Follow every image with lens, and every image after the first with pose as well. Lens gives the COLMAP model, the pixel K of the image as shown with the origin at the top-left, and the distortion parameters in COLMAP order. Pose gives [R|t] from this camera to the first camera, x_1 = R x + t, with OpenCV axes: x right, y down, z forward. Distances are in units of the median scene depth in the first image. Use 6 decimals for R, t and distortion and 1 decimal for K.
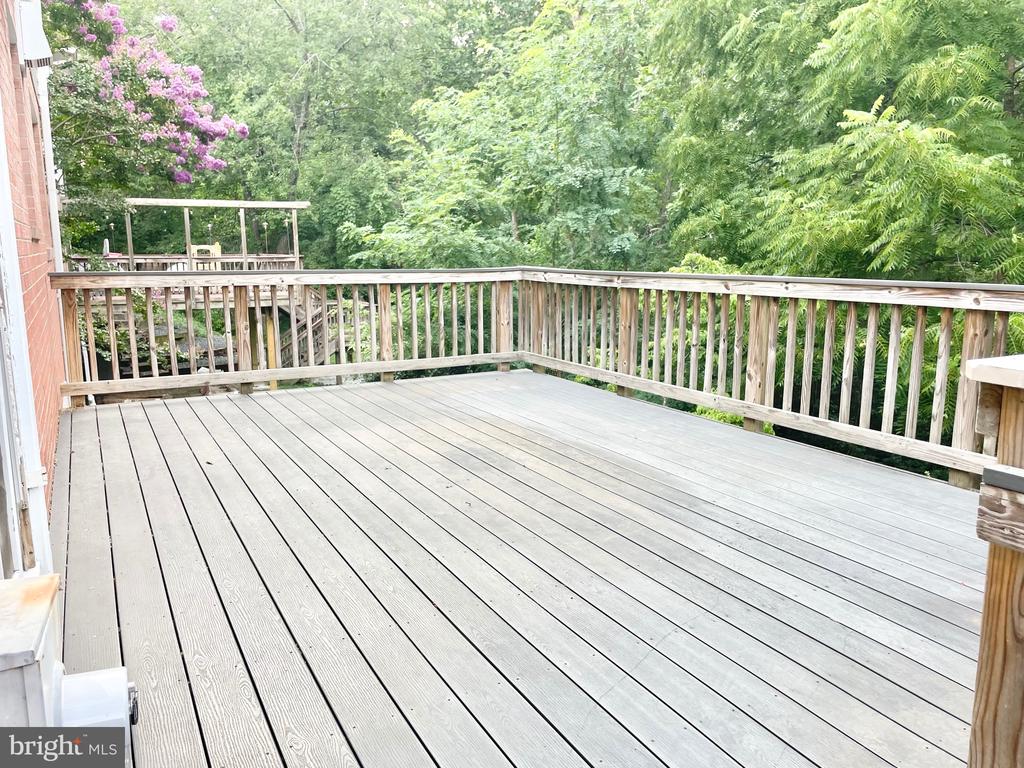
lens RADIAL K [[772.0, 0, 512.0], [0, 772.0, 384.0], [0, 0, 1]] dist [0.100732, -0.131278]
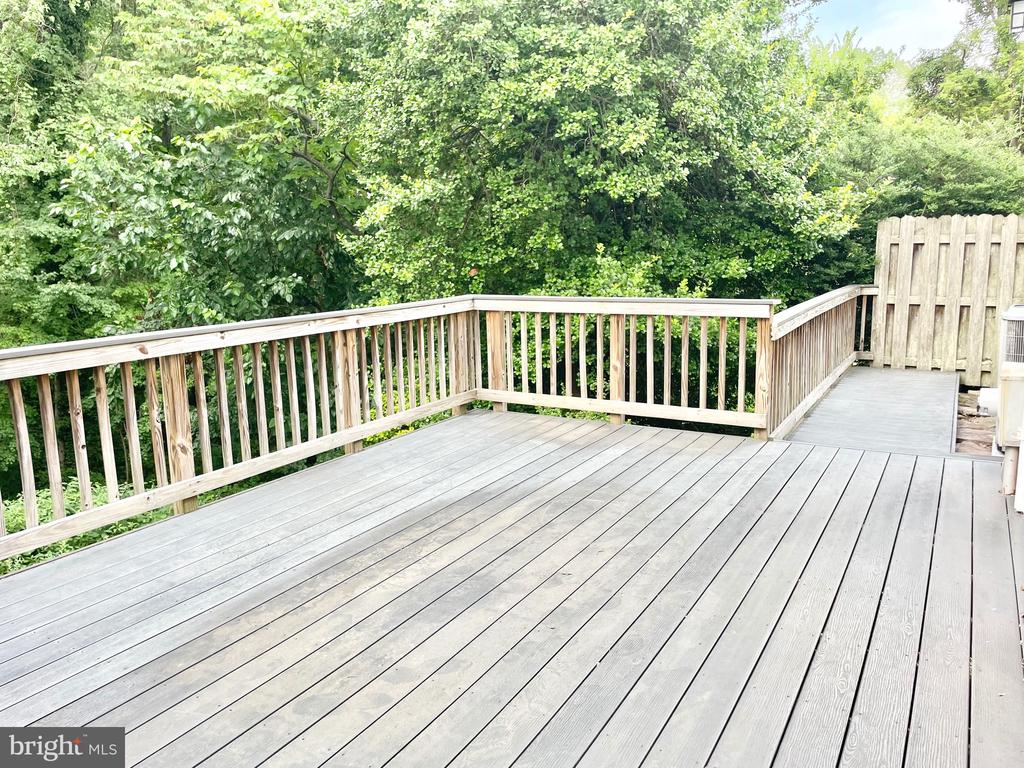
lens RADIAL K [[772.0, 0, 512.0], [0, 772.0, 384.0], [0, 0, 1]] dist [0.100732, -0.131278]
pose [[-0.519819, -0.135001, 0.843542, -0.768469], [0.170815, 0.951068, 0.257471, -0.308551], [-0.837025, 0.277928, -0.471324, 1.429662]]
